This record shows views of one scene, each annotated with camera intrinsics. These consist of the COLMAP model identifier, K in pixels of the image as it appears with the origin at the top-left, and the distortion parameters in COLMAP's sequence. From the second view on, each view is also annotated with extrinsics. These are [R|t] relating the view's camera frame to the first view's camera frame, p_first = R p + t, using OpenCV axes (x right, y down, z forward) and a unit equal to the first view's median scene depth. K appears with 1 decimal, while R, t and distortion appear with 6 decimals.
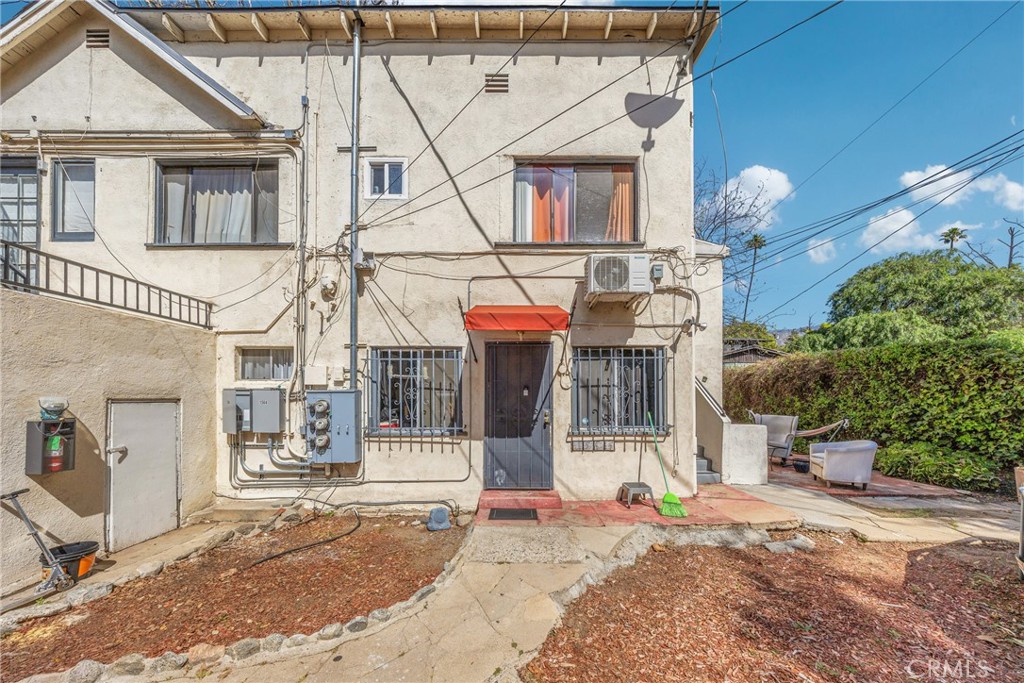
lens RADIAL K [[317.5, 0, 511.8], [0, 317.5, 391.6], [0, 0, 1]] dist [-0.000612, -0.000041]
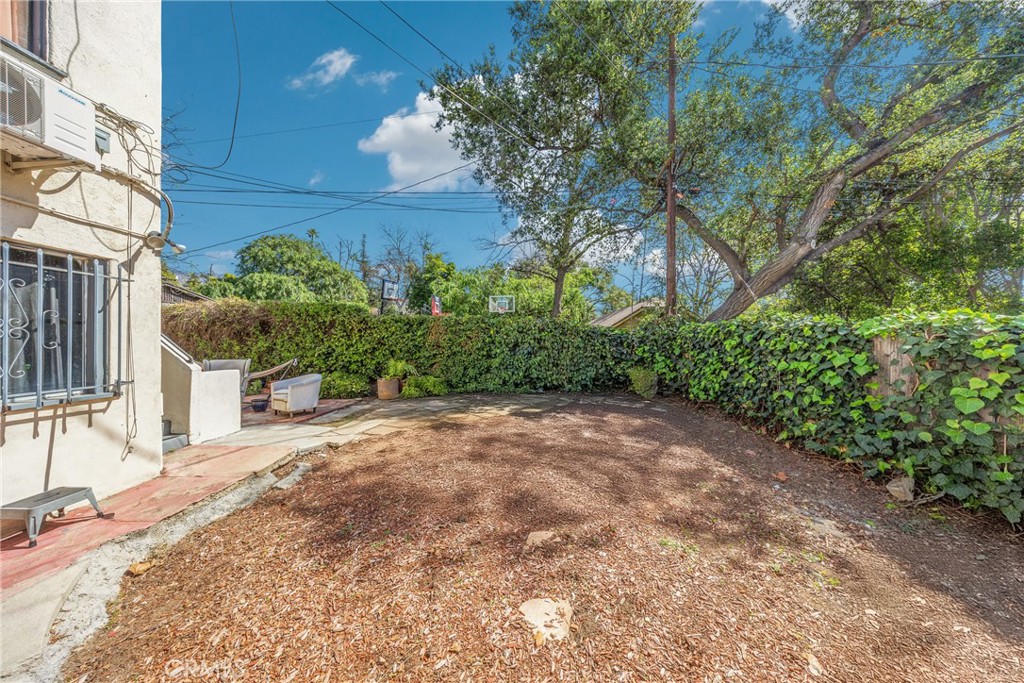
lens RADIAL K [[306.2, 0, 512.5], [0, 306.2, 336.9], [0, 0, 1]] dist [-0.001589, 0.000059]
pose [[0.046937, 0.012905, 0.998815, -0.080172], [-0.012111, 0.999850, -0.012349, 0.008406], [-0.998824, -0.011517, 0.047086, 0.122586]]
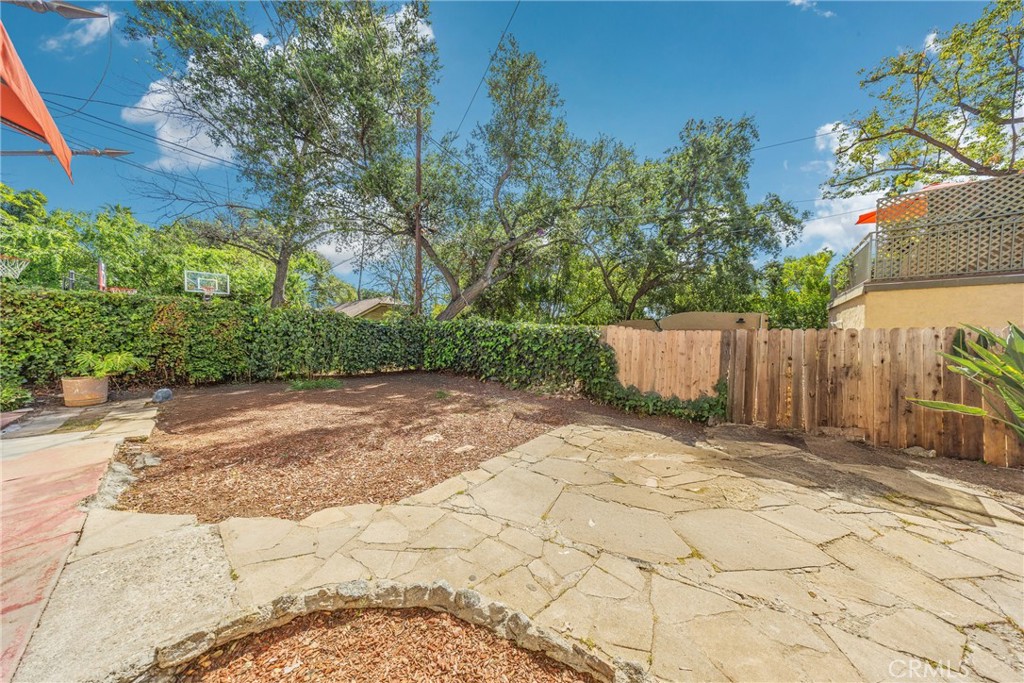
lens RADIAL K [[306.2, 0, 512.5], [0, 306.2, 336.9], [0, 0, 1]] dist [-0.001589, 0.000059]
pose [[-0.750514, -0.013487, 0.660716, -0.421369], [-0.020210, 0.999793, -0.002548, 0.024559], [-0.660545, -0.015265, -0.750631, 0.540736]]
